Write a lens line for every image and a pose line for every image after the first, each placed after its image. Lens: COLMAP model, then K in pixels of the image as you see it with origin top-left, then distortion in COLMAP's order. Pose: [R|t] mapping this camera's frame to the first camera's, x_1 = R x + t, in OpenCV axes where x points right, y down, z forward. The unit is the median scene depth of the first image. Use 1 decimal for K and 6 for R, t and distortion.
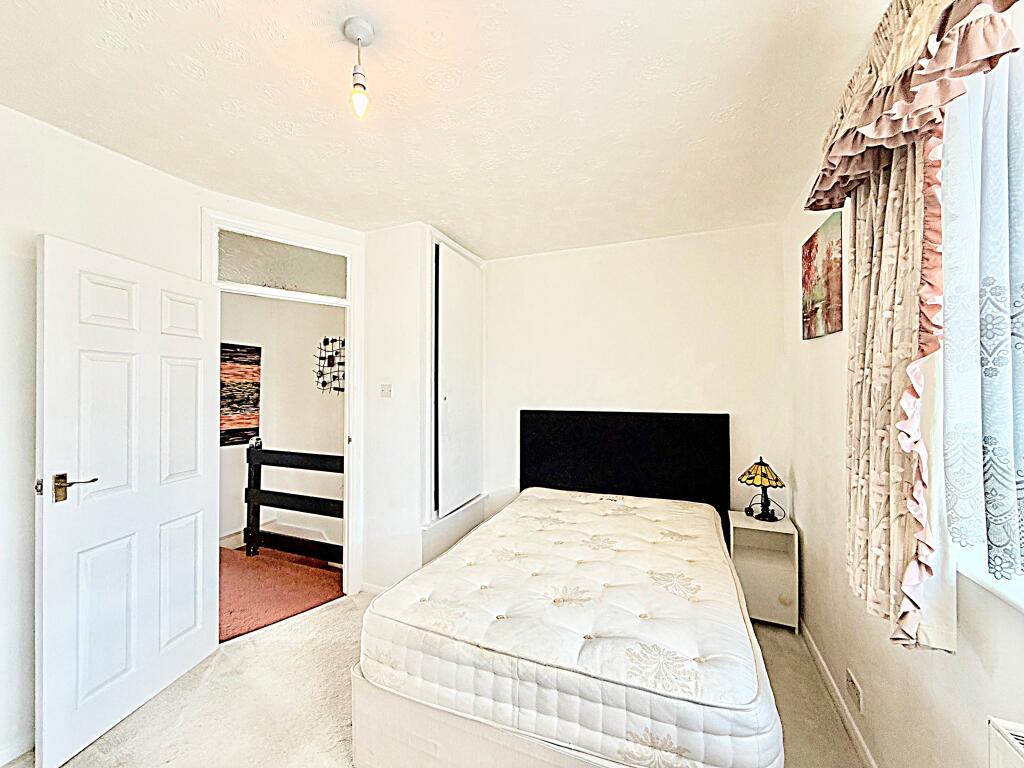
lens RADIAL K [[408.0, 0, 507.2], [0, 408.0, 384.7], [0, 0, 1]] dist [-0.002961, 0.000700]
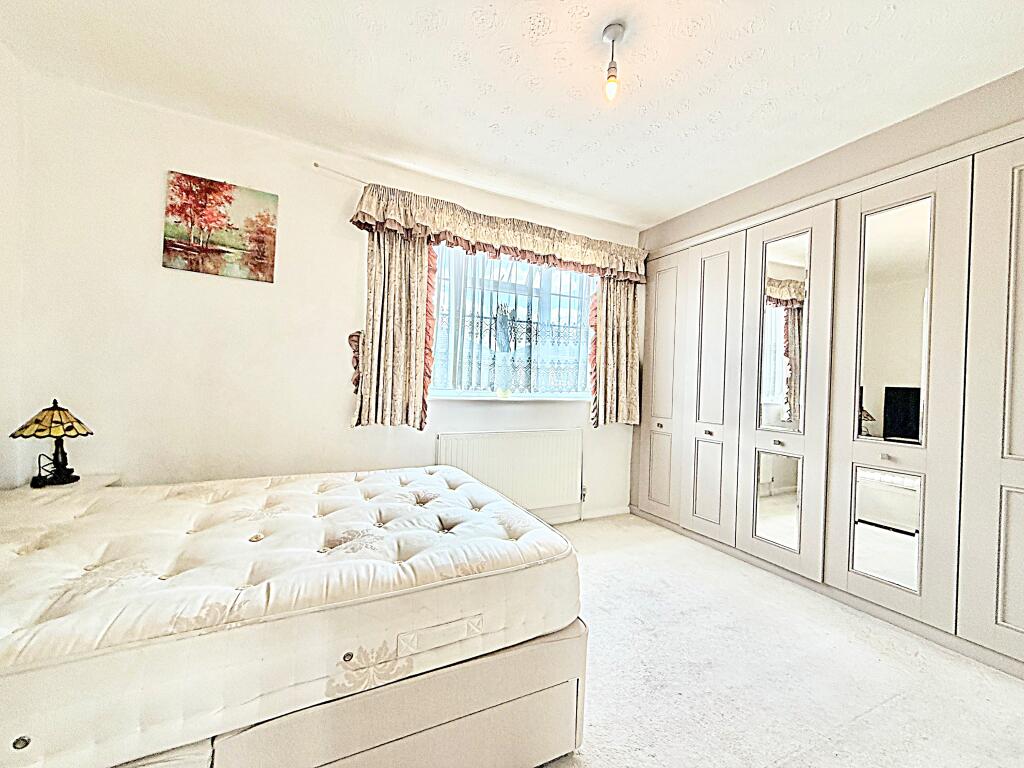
lens RADIAL K [[408.0, 0, 513.0], [0, 408.0, 383.2], [0, 0, 1]] dist [-0.002961, 0.000700]
pose [[-0.762899, -0.028340, 0.645896, -0.469081], [-0.038086, 0.999274, -0.001140, 0.119019], [-0.645394, -0.025469, -0.763425, 1.031852]]
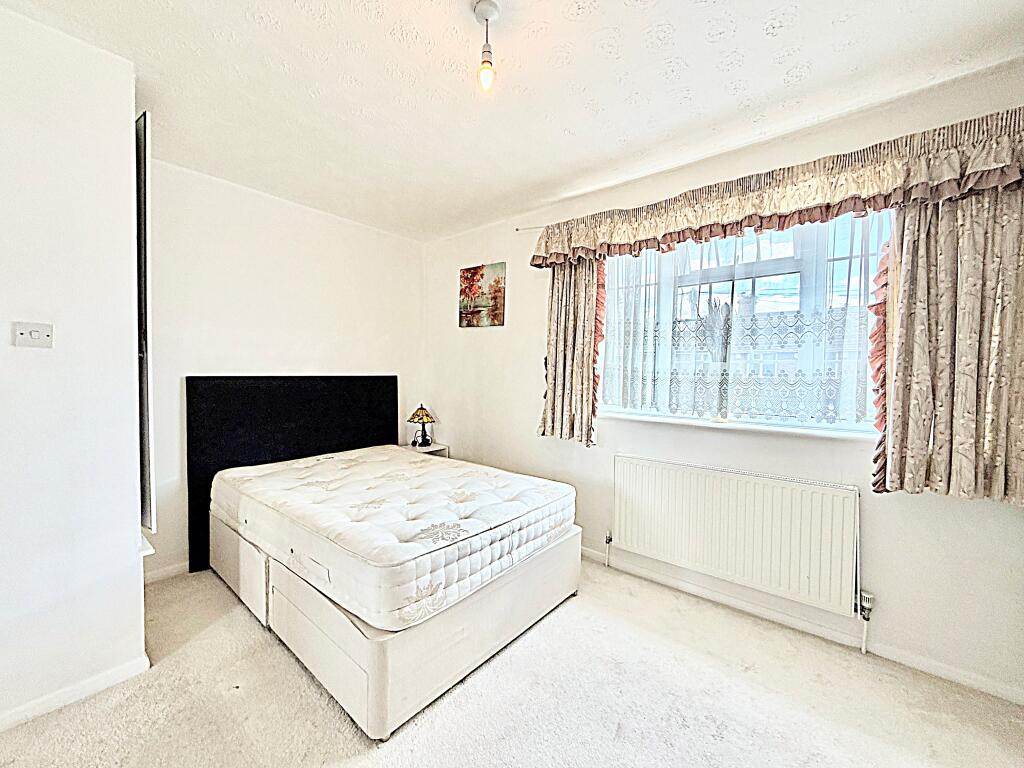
lens RADIAL K [[408.0, 0, 512.1], [0, 408.0, 383.4], [0, 0, 1]] dist [-0.002961, 0.000700]
pose [[0.284203, -0.021614, 0.958521, -0.681286], [-0.021055, 0.999364, 0.028778, 0.056062], [-0.958533, -0.028360, 0.283567, 0.281234]]
